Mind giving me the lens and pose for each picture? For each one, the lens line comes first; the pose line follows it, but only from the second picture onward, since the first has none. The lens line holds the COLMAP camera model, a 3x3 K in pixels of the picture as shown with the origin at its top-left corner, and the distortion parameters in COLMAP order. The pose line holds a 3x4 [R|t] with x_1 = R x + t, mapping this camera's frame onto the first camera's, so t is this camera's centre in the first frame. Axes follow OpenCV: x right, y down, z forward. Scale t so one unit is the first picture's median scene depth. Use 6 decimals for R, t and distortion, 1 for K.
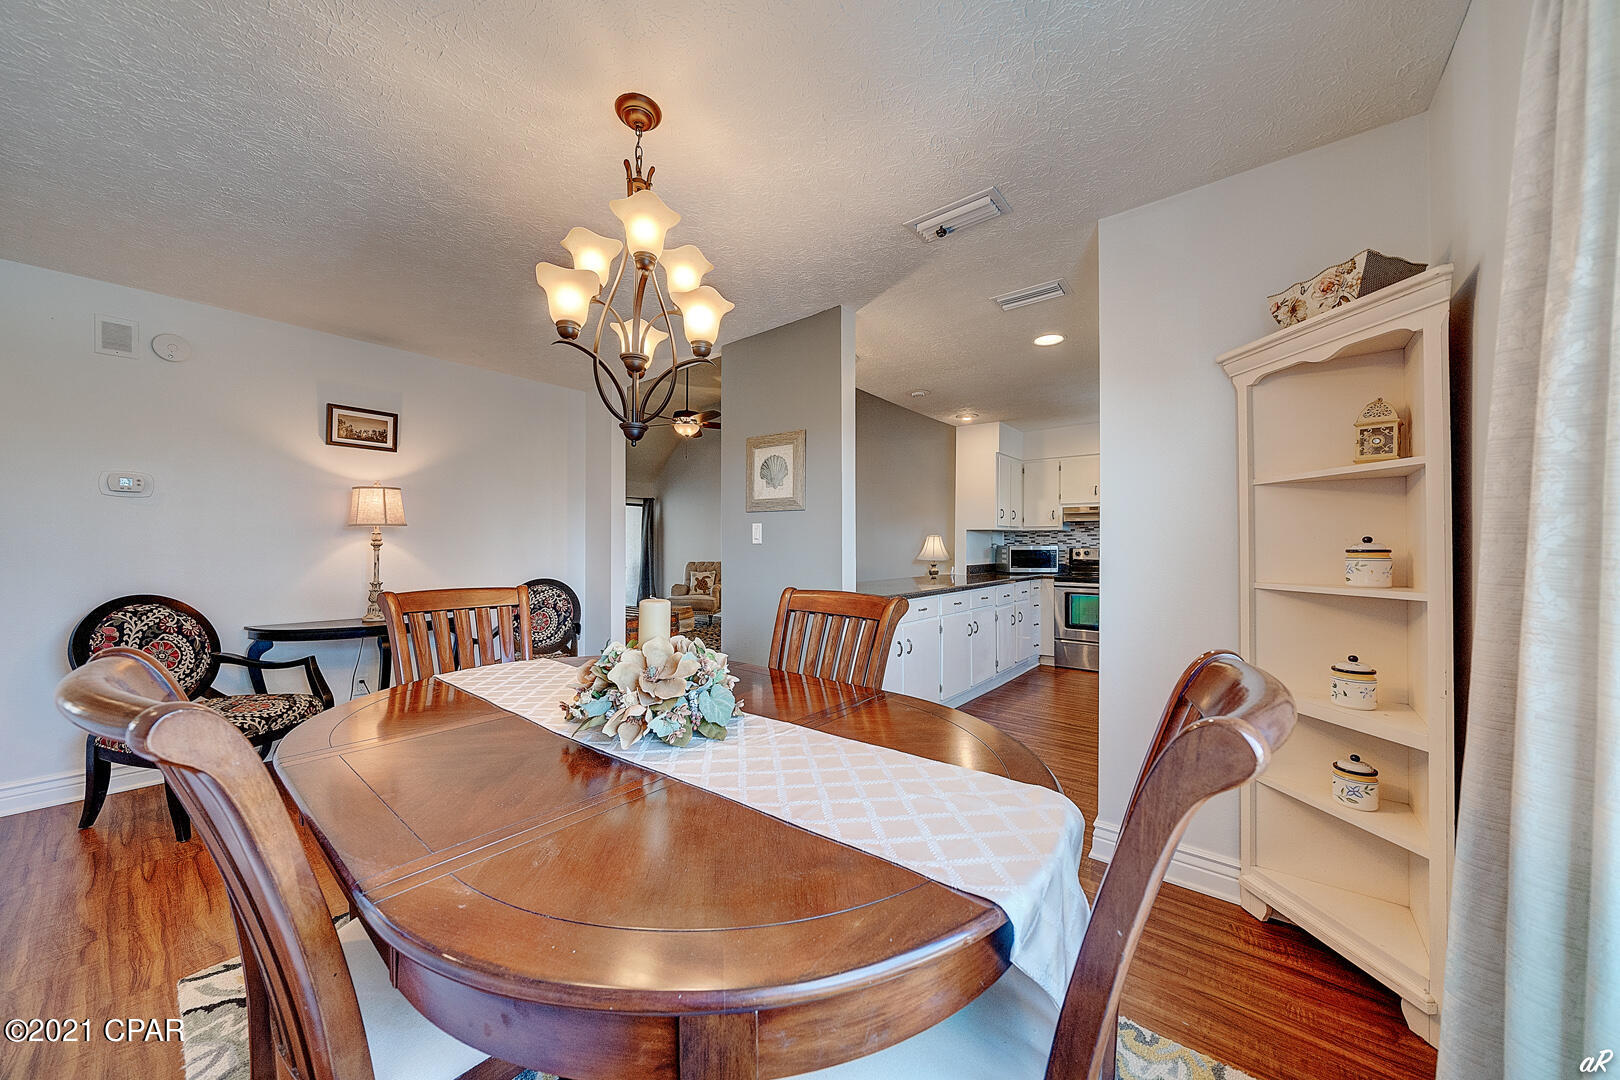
lens RADIAL K [[559.3, 0, 814.8], [0, 559.3, 547.5], [0, 0, 1]] dist [-0.001002, -0.000052]
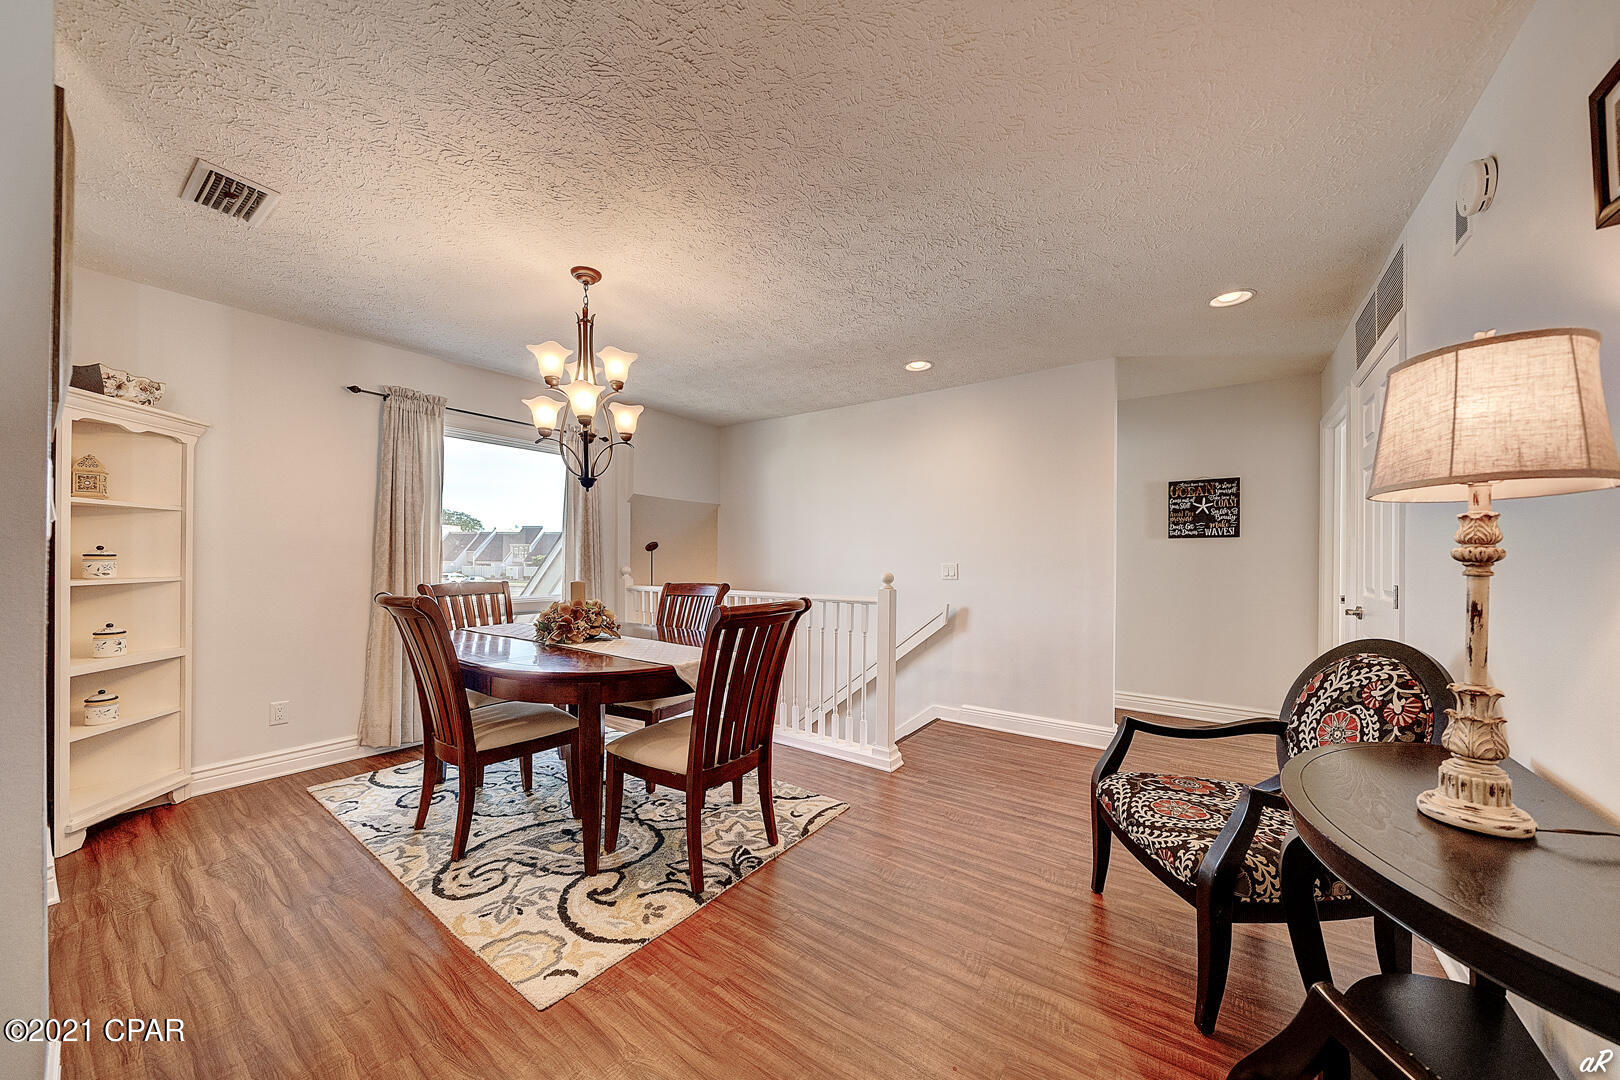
lens RADIAL K [[556.9, 0, 810.9], [0, 556.9, 560.7], [0, 0, 1]] dist [-0.000301, 0.000030]
pose [[-0.999463, -0.006698, -0.032080, -0.243743], [-0.006927, 0.999951, 0.007045, -0.000877], [0.032031, 0.007263, -0.999460, 0.697710]]
